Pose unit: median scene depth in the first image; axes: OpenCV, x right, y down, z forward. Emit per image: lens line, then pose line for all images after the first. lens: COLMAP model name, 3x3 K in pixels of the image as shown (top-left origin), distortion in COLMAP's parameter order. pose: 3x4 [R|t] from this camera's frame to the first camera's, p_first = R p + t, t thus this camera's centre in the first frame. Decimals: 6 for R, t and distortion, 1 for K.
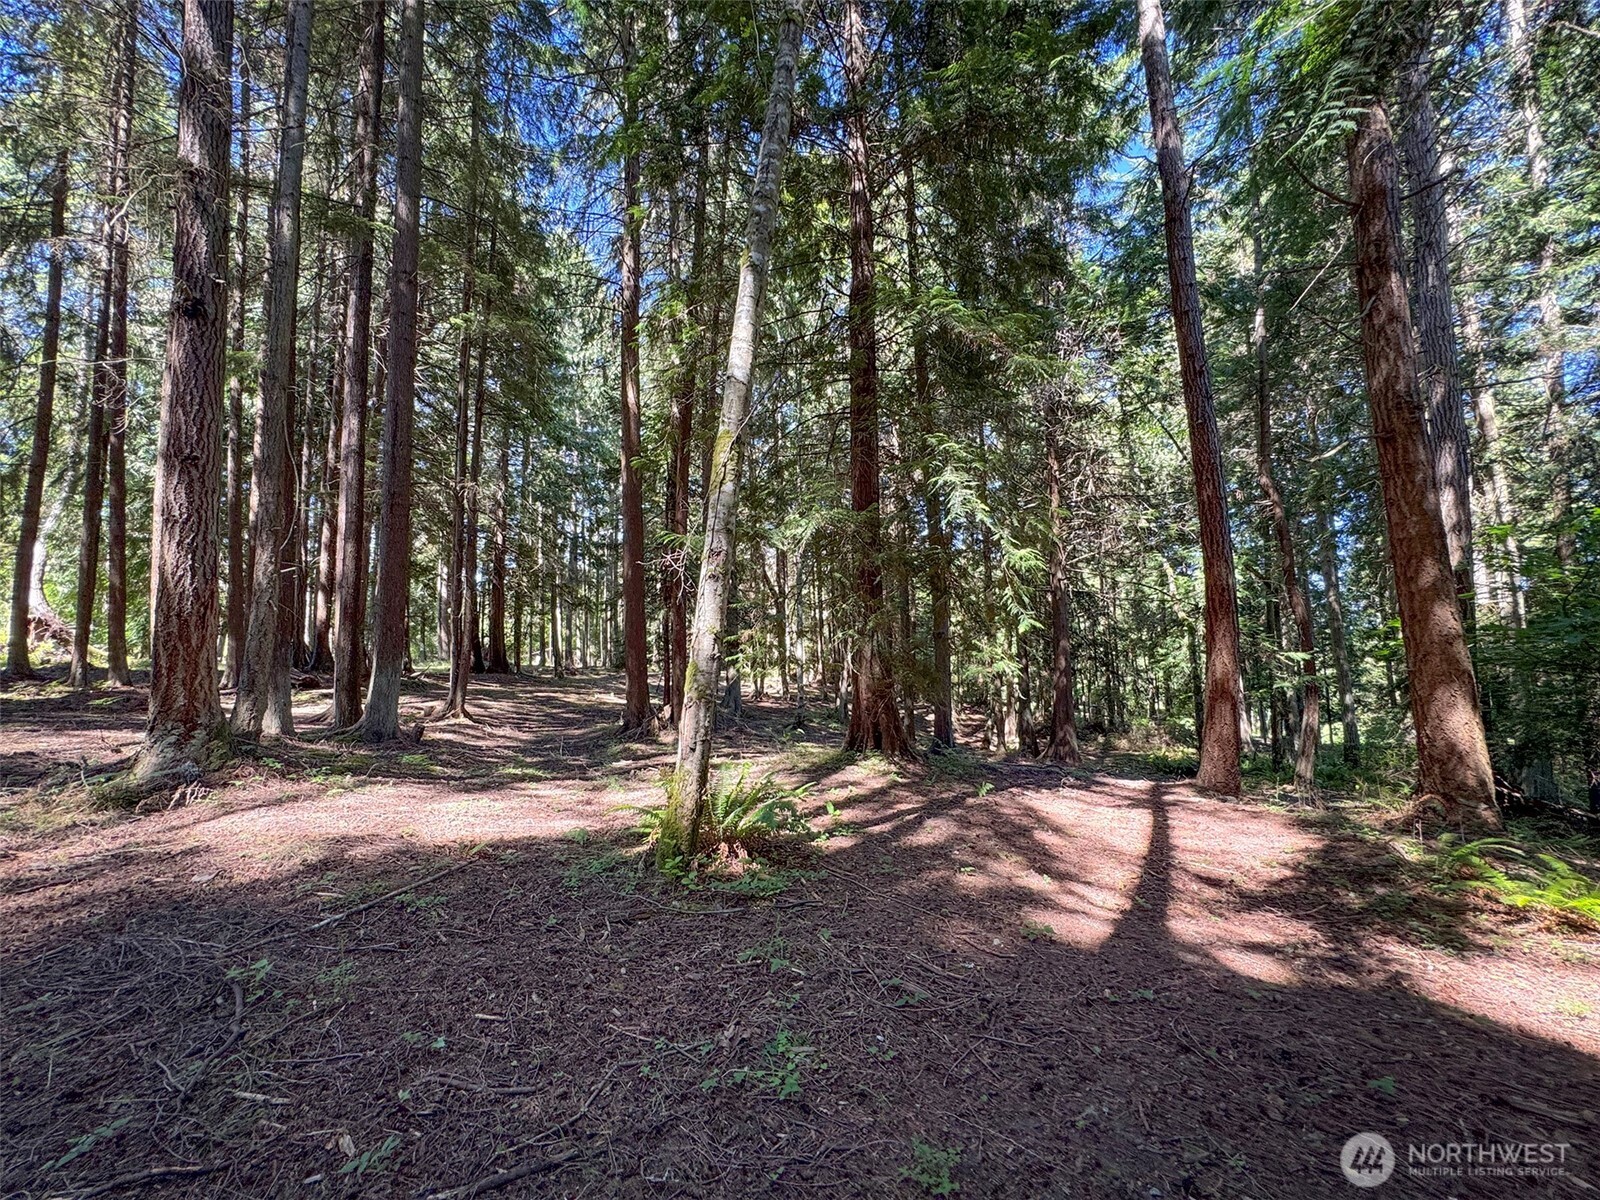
lens RADIAL K [[650.6, 0, 795.7], [0, 650.6, 599.3], [0, 0, 1]] dist [-0.000819, 0.000462]
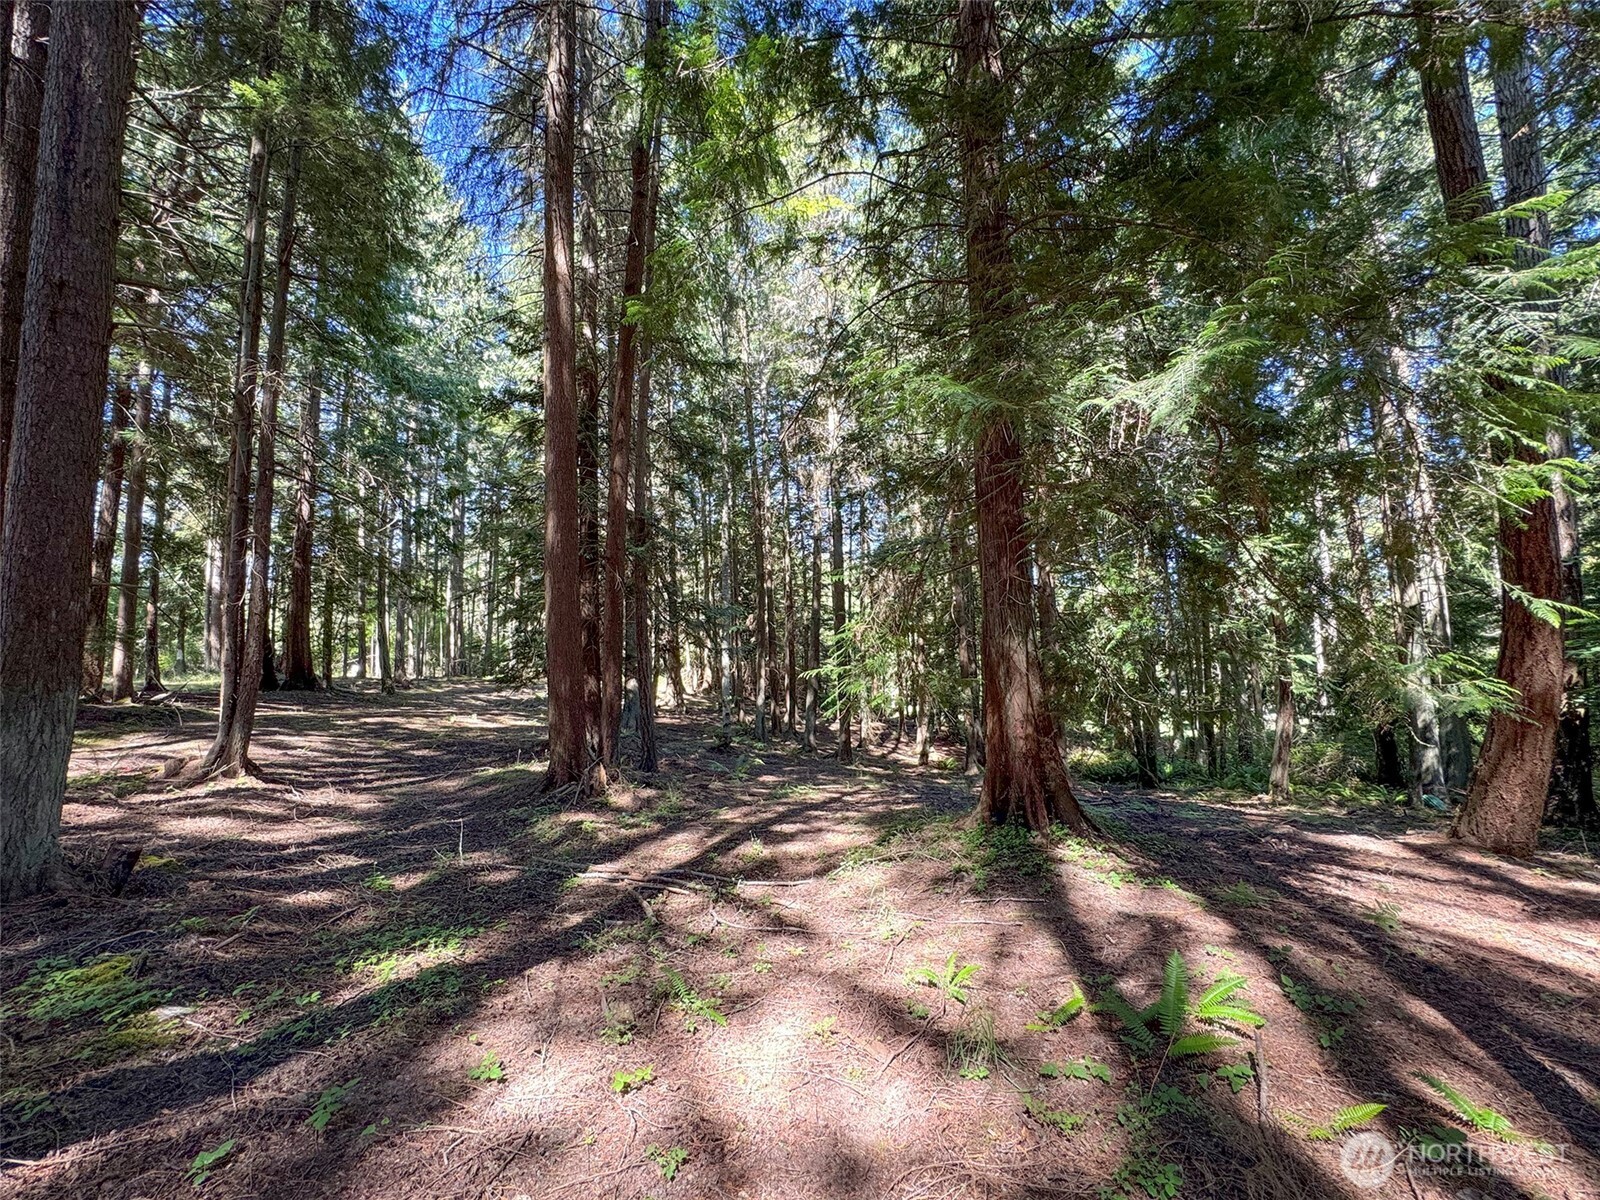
lens RADIAL K [[650.6, 0, 805.2], [0, 650.6, 598.8], [0, 0, 1]] dist [-0.000819, 0.000462]
pose [[0.971423, 0.013536, 0.236969, -0.072949], [-0.011738, 0.999891, -0.008993, 0.009588], [-0.237065, 0.005954, 0.971476, 0.140048]]
